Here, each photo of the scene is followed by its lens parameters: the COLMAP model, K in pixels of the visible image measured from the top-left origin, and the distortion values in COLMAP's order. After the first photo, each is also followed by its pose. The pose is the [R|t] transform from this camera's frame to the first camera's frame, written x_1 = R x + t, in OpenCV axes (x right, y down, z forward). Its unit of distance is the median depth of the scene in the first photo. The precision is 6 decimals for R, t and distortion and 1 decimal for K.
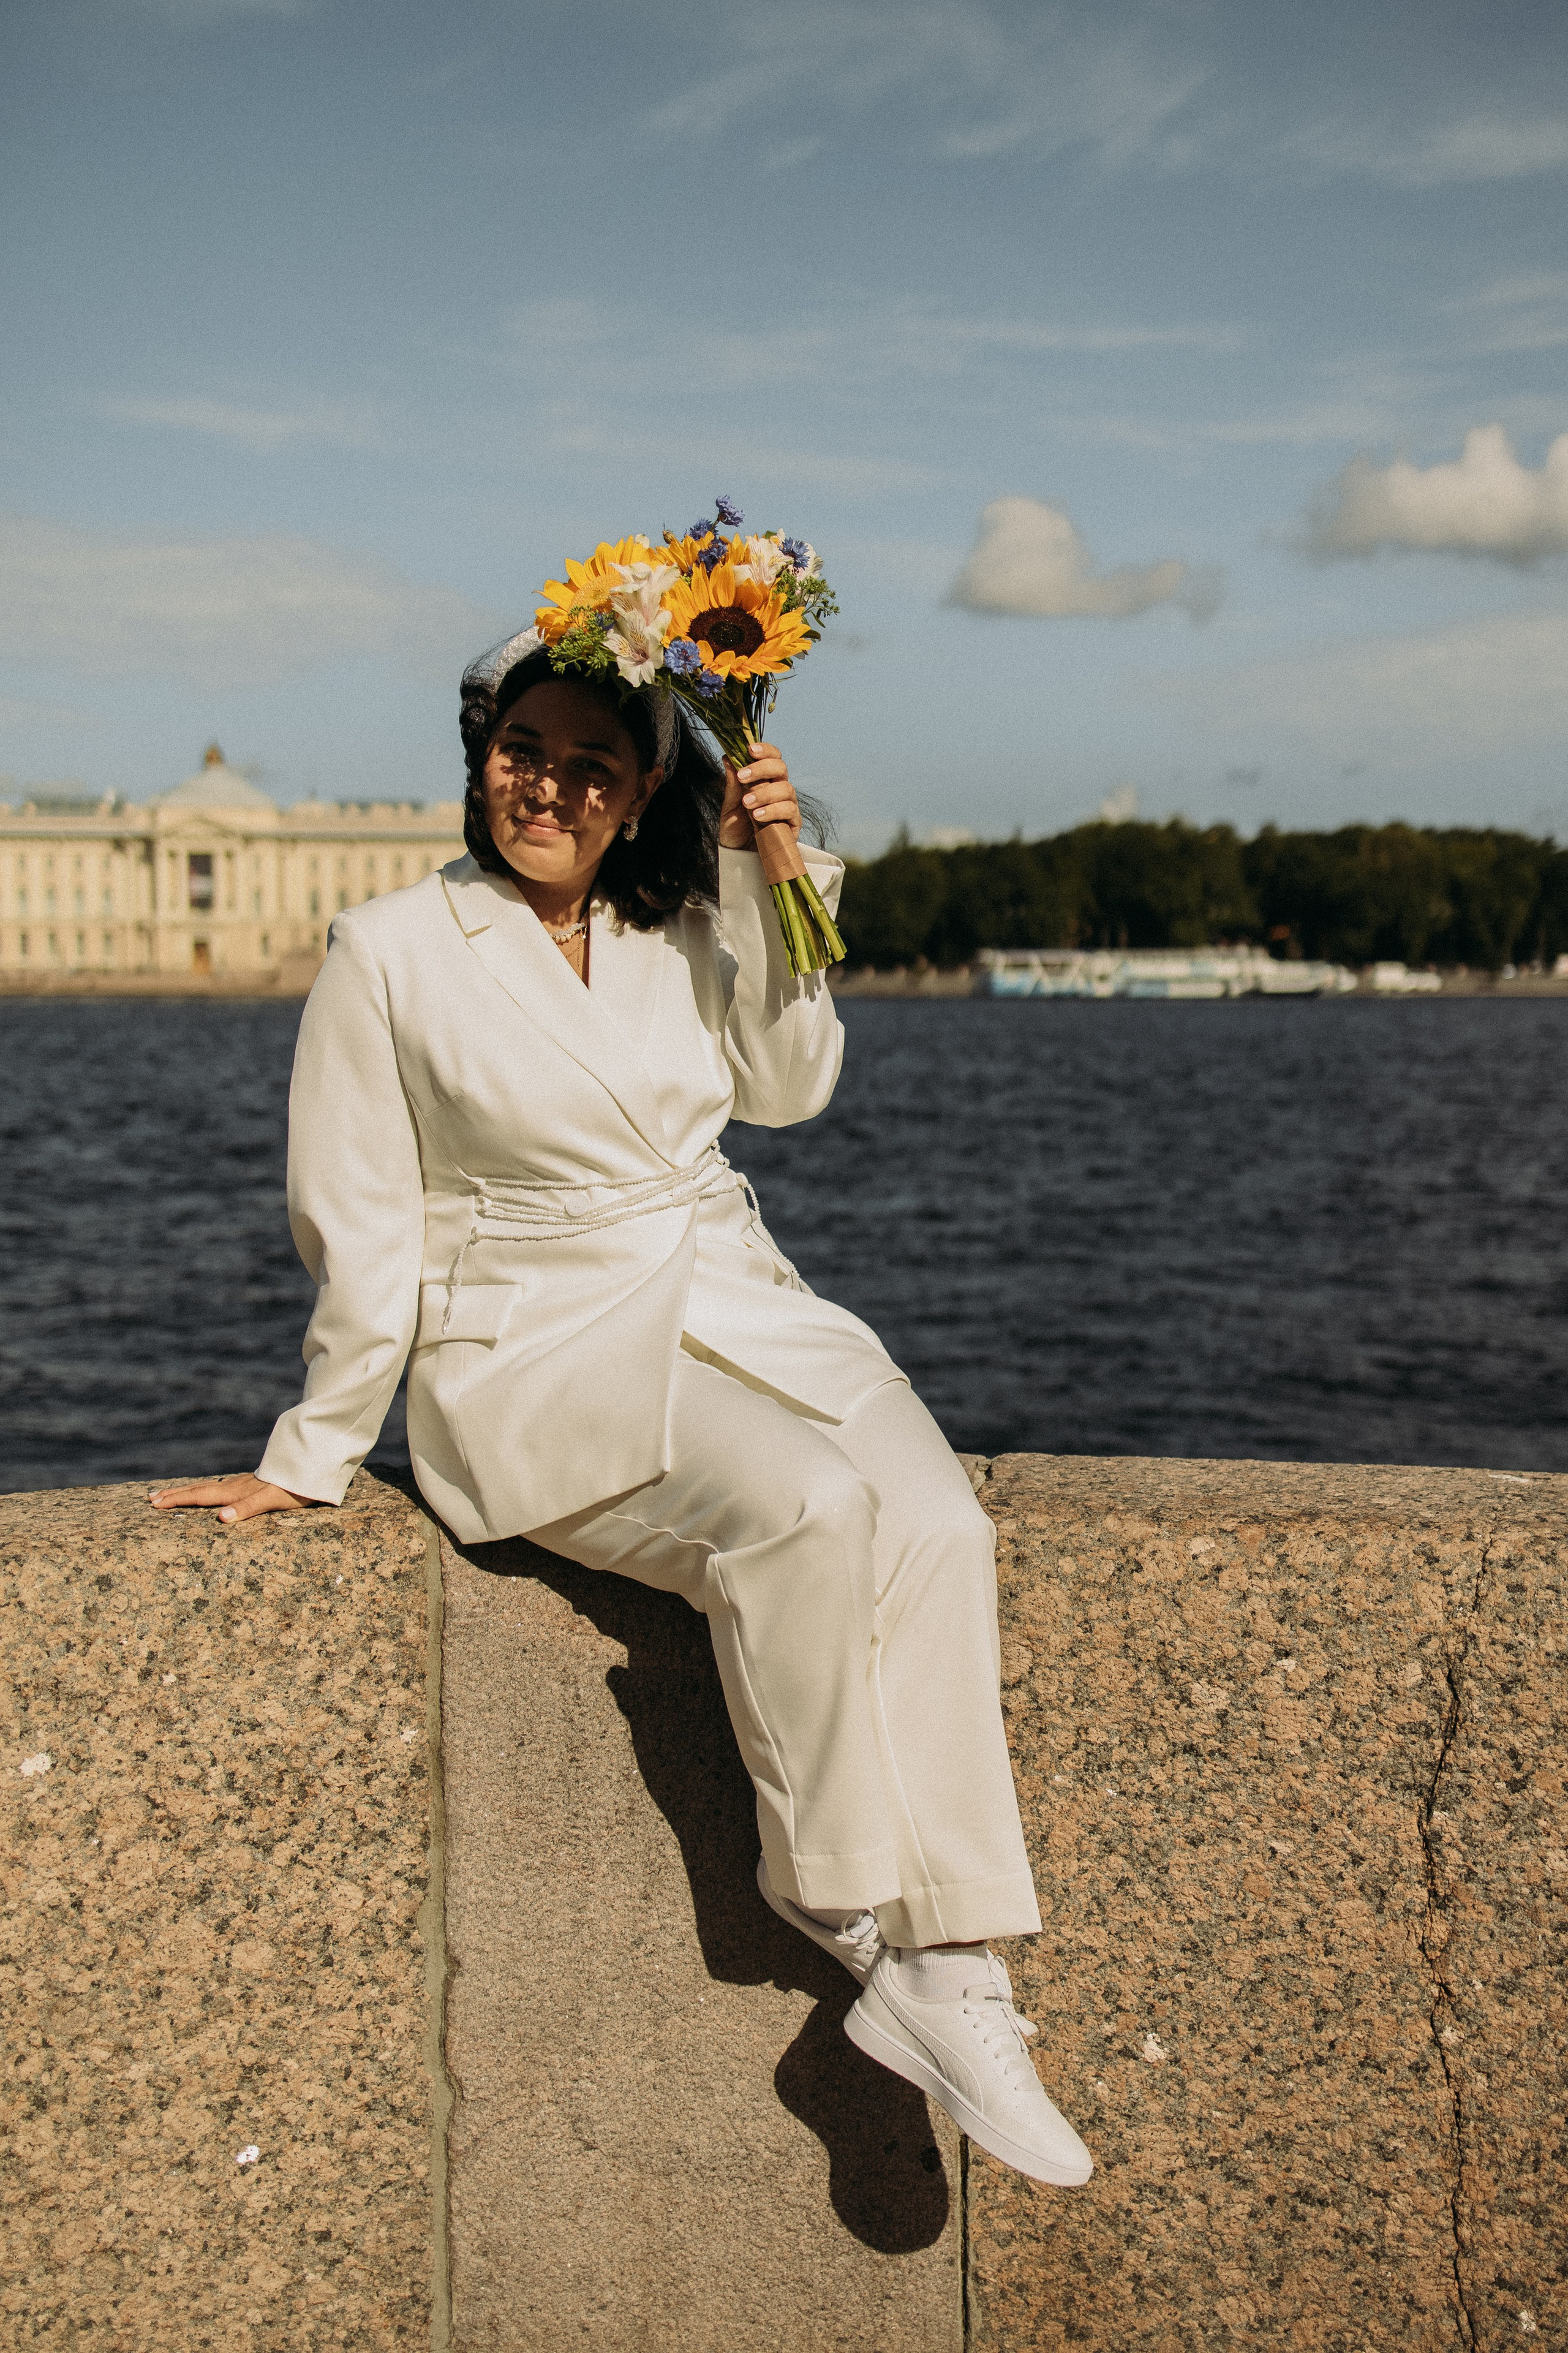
lens RADIAL K [[4644.3, 0, 1051.2], [0, 4644.3, 1289.8], [0, 0, 1]] dist [0.027681, 0.335431]
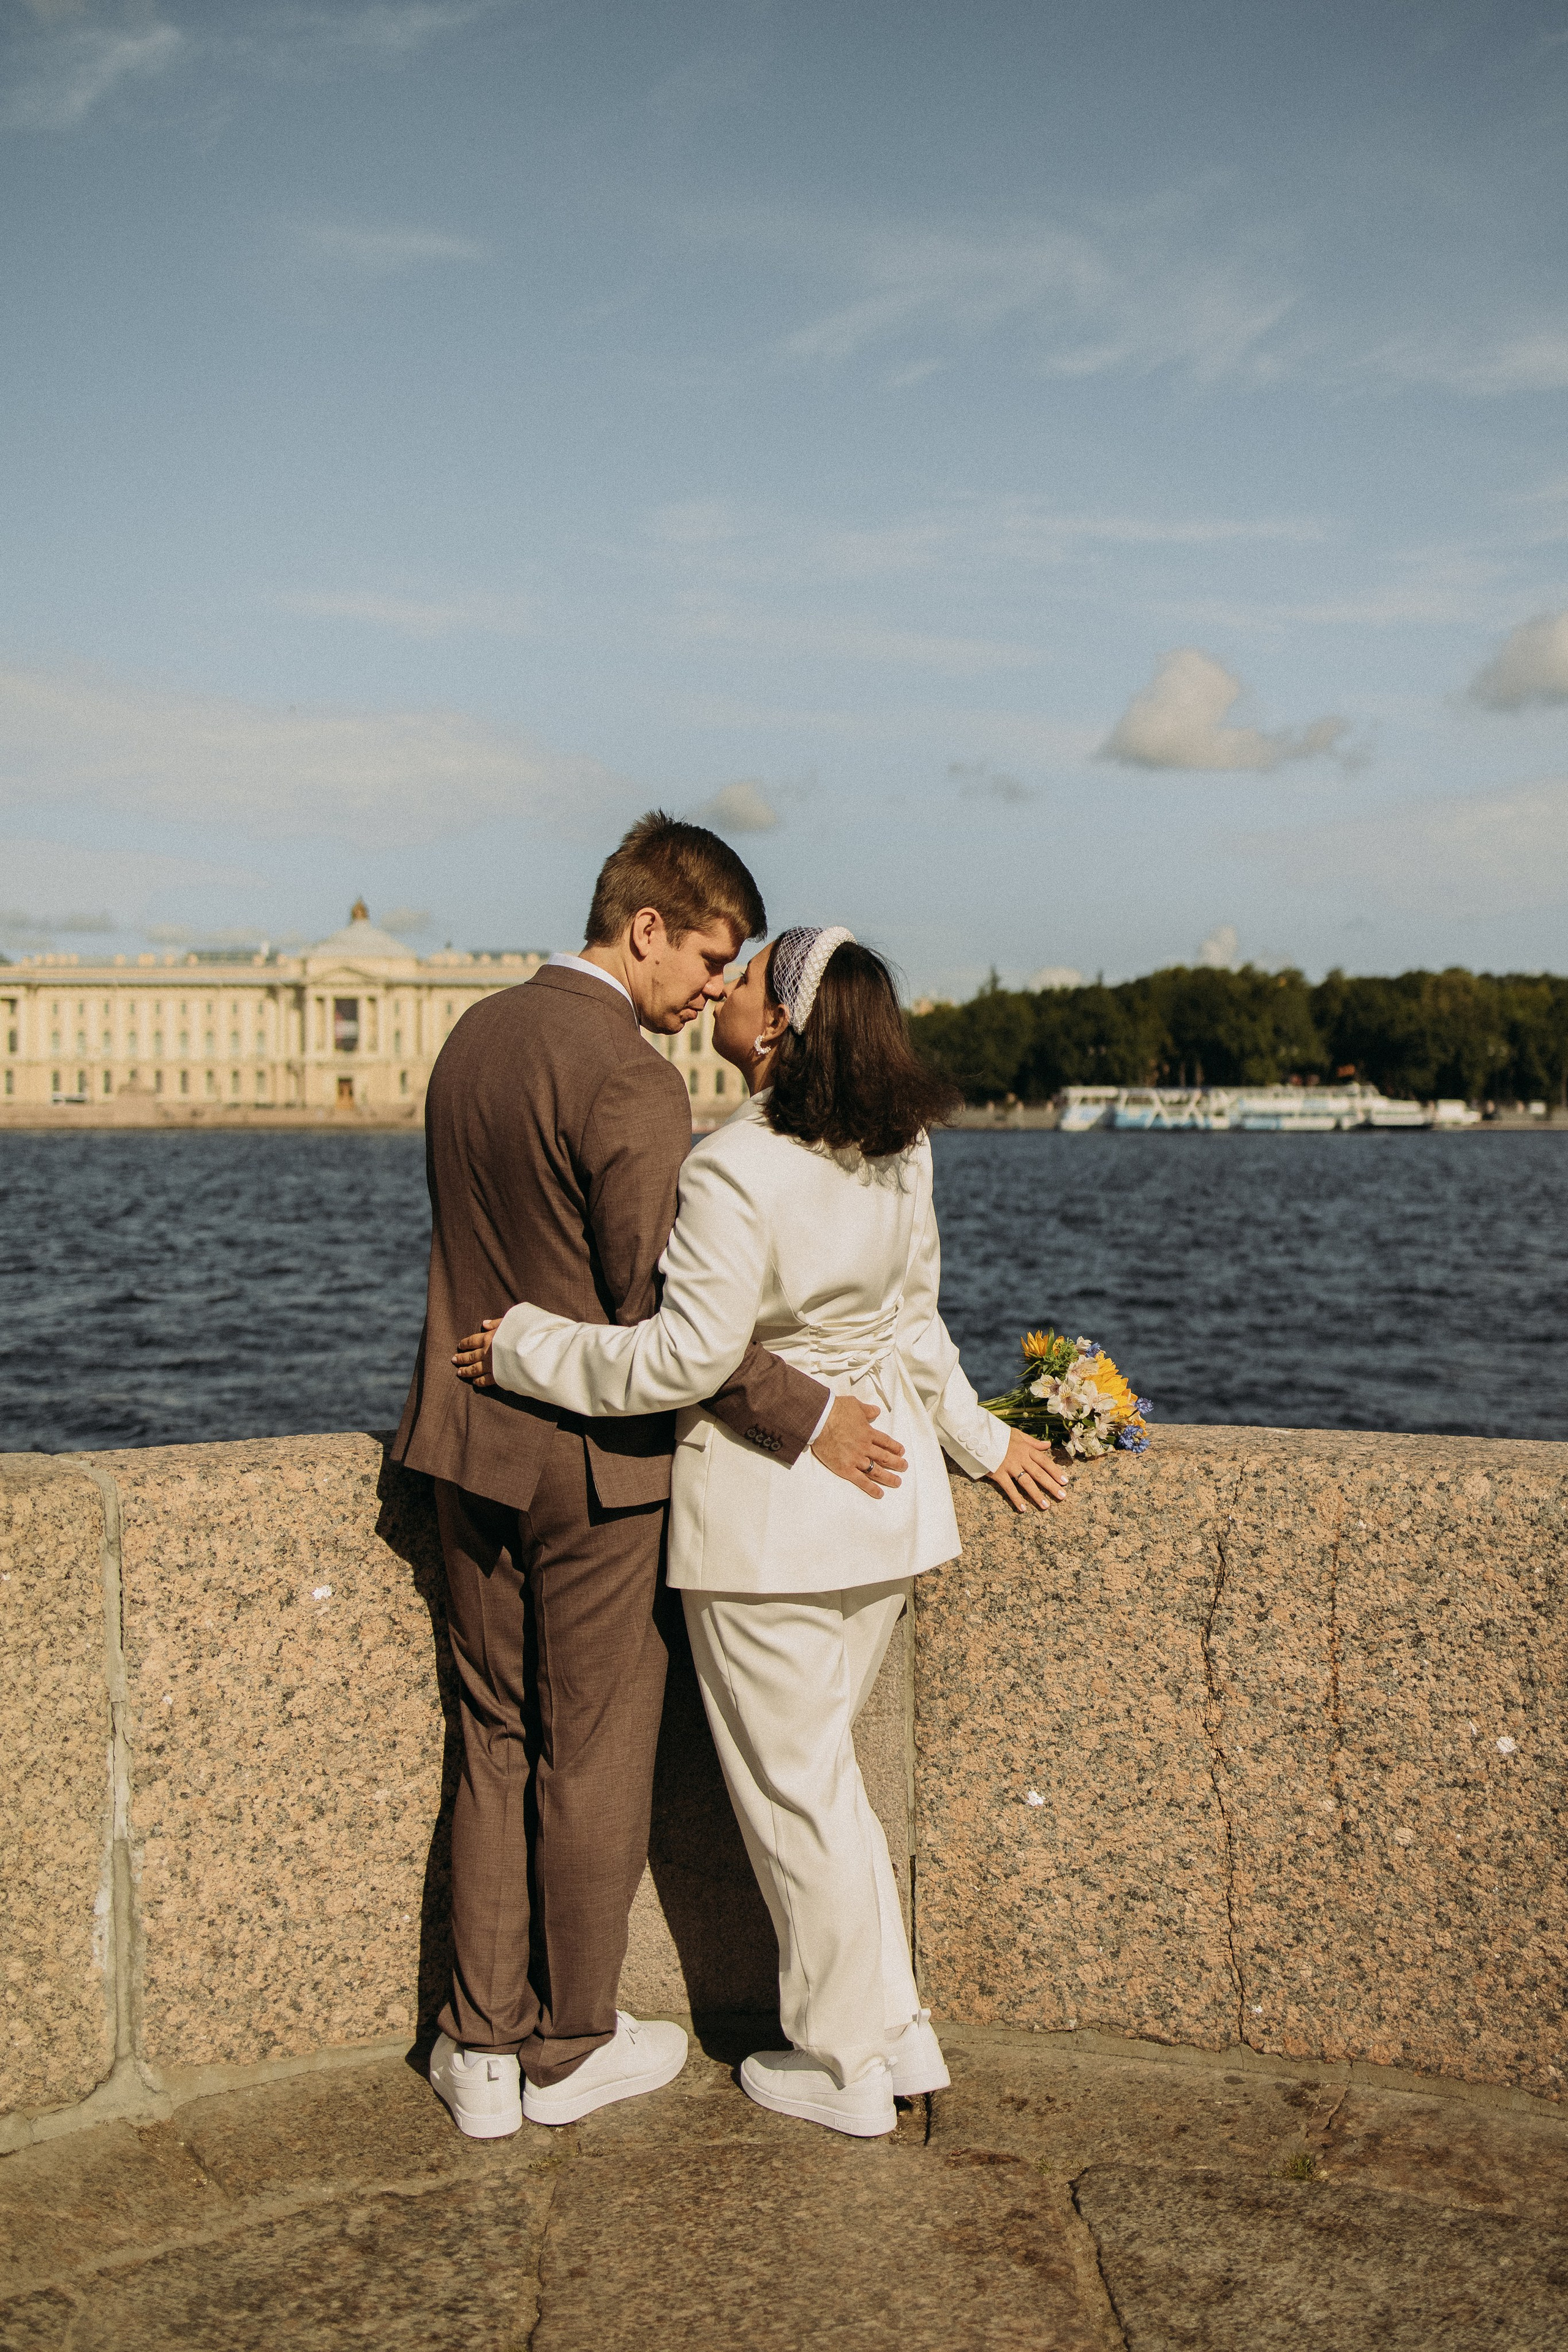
lens RADIAL K [[4347.5, 0, 968.8], [0, 4347.5, 1101.1], [0, 0, 1]] dist [0.084940, -0.268815]
pose [[0.999325, 0.001734, -0.036686, 0.053954], [-0.004287, 0.997563, -0.069638, 0.035303], [0.036476, 0.069749, 0.996898, -0.462111]]
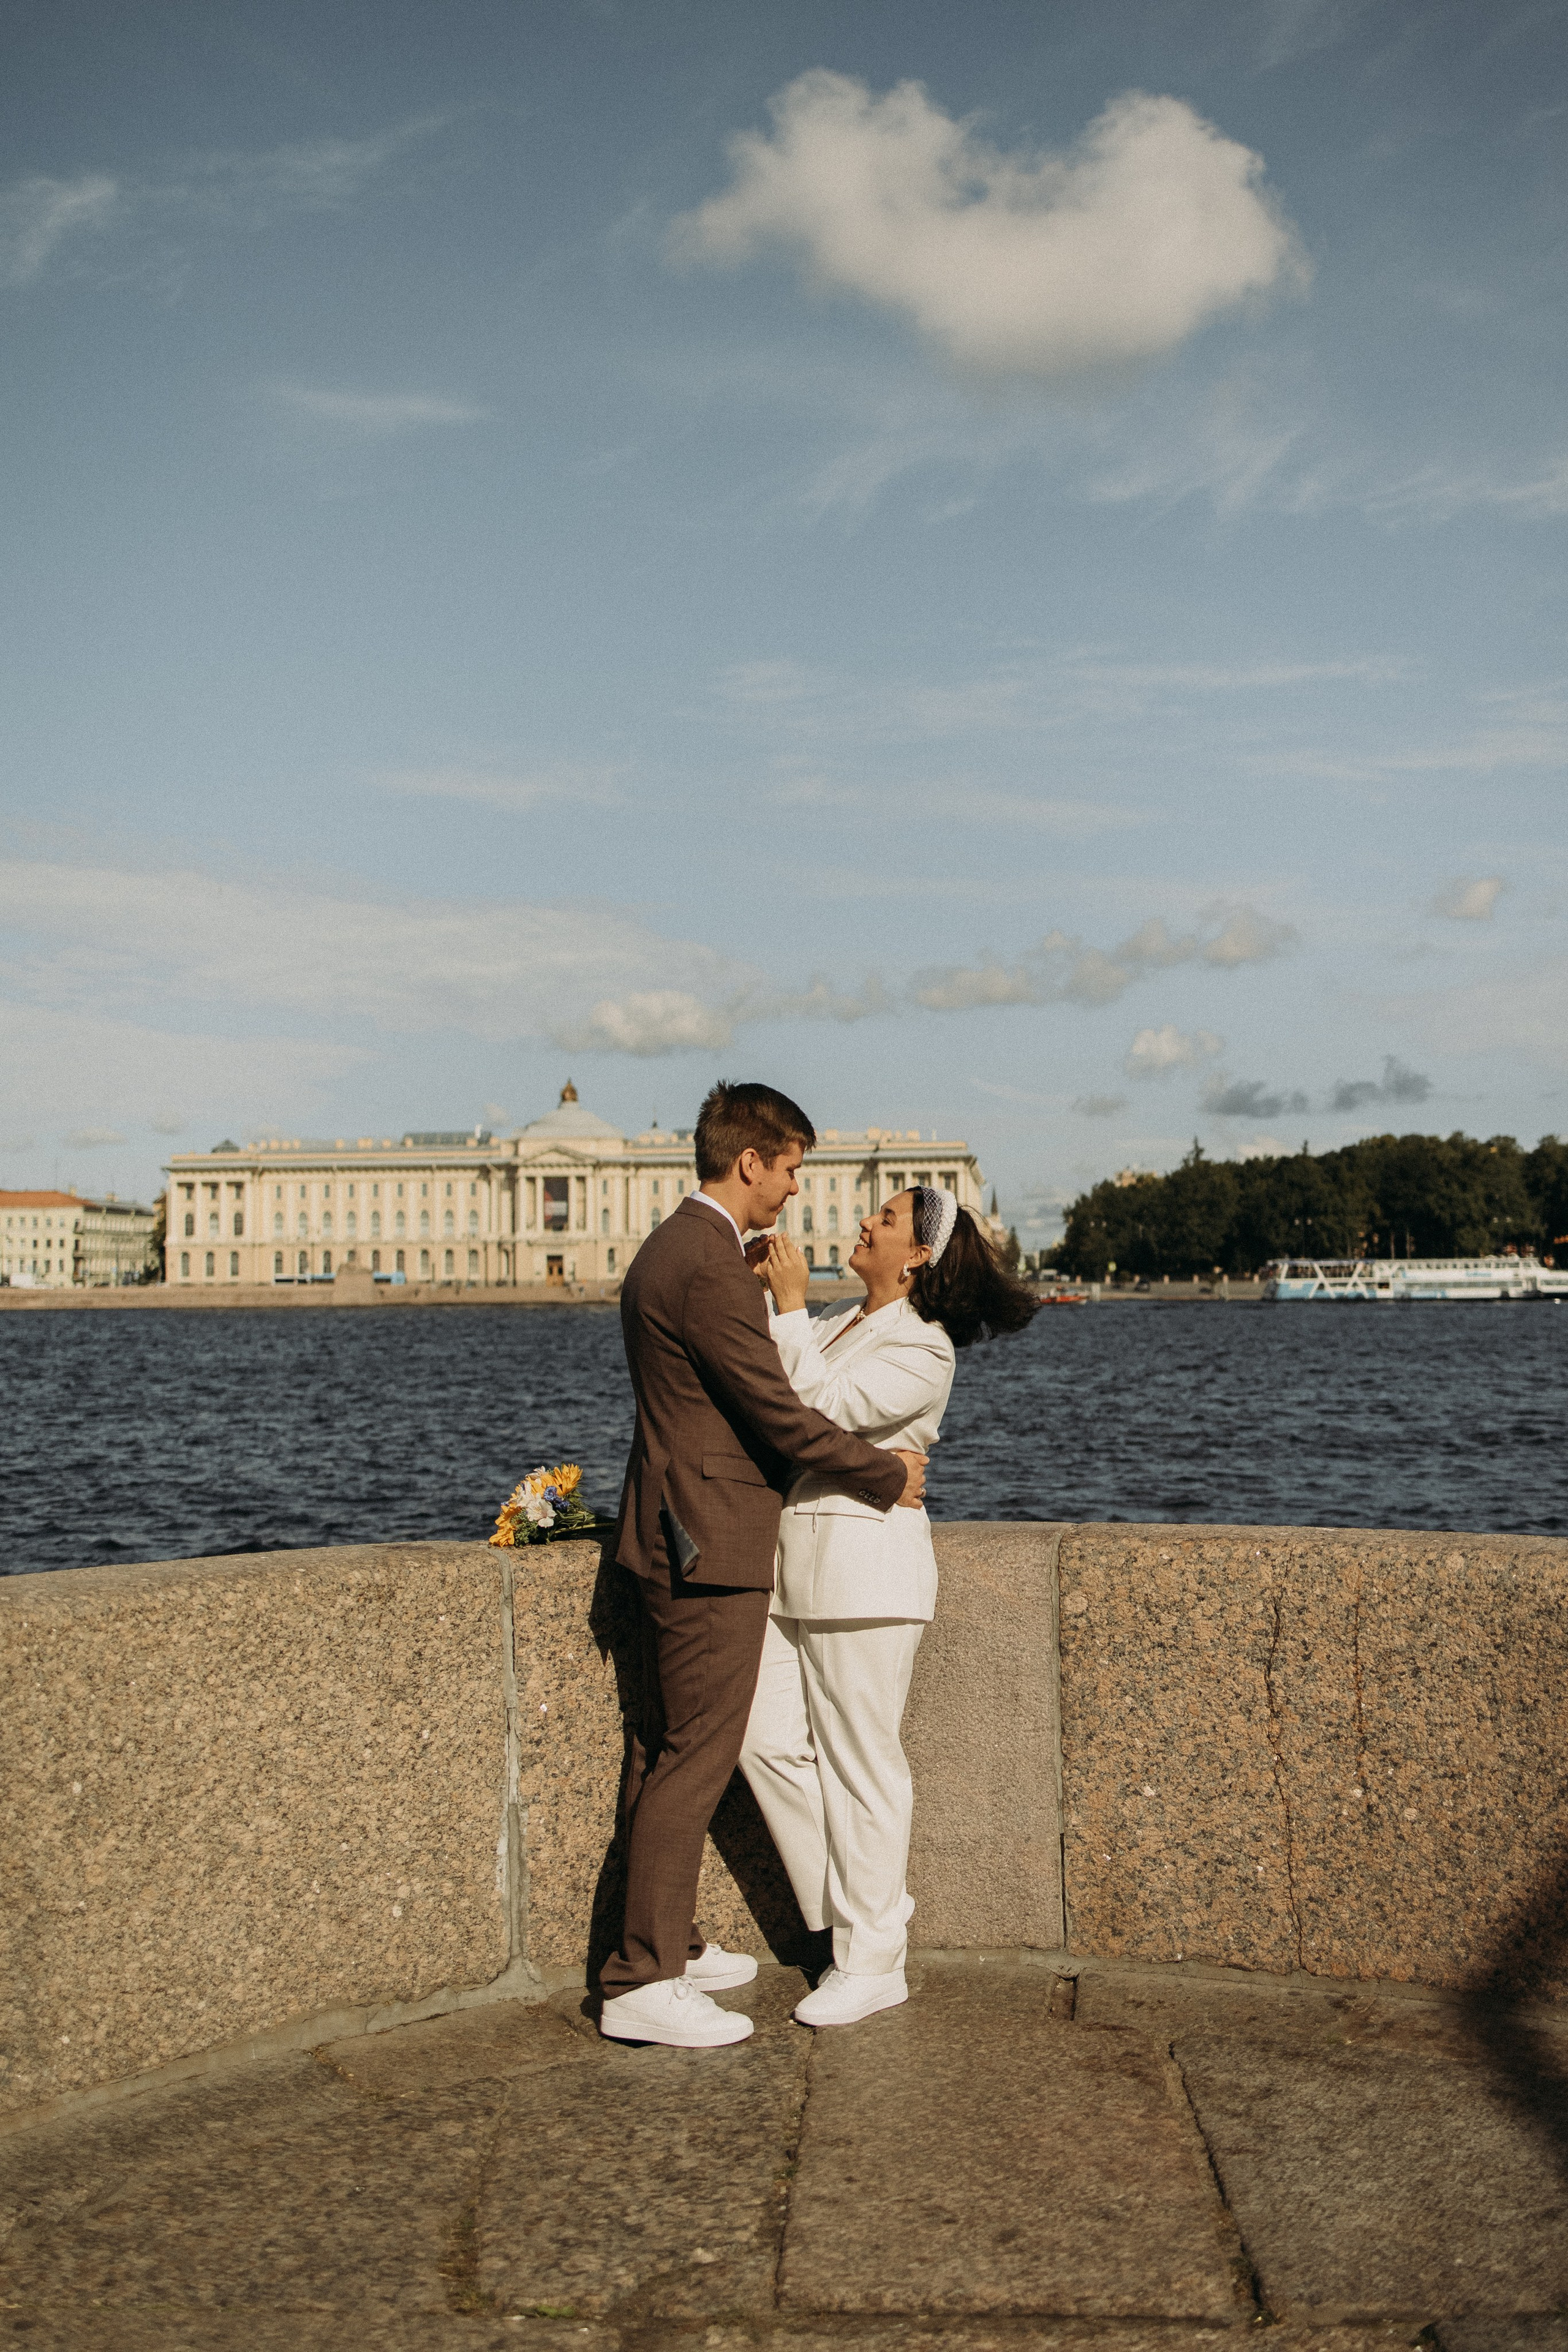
lens RADIAL K [[4345.5, 0, 667.2], [0, 4345.5, 989.4], [0, 0, 1]] dist [0.044657, -0.153361]
pose [[0.988374, -0.016955, -0.151094, 0.115055], [-0.003564, 0.990906, -0.134509, 0.069901], [0.152001, 0.133484, 0.979325, -1.075723]]
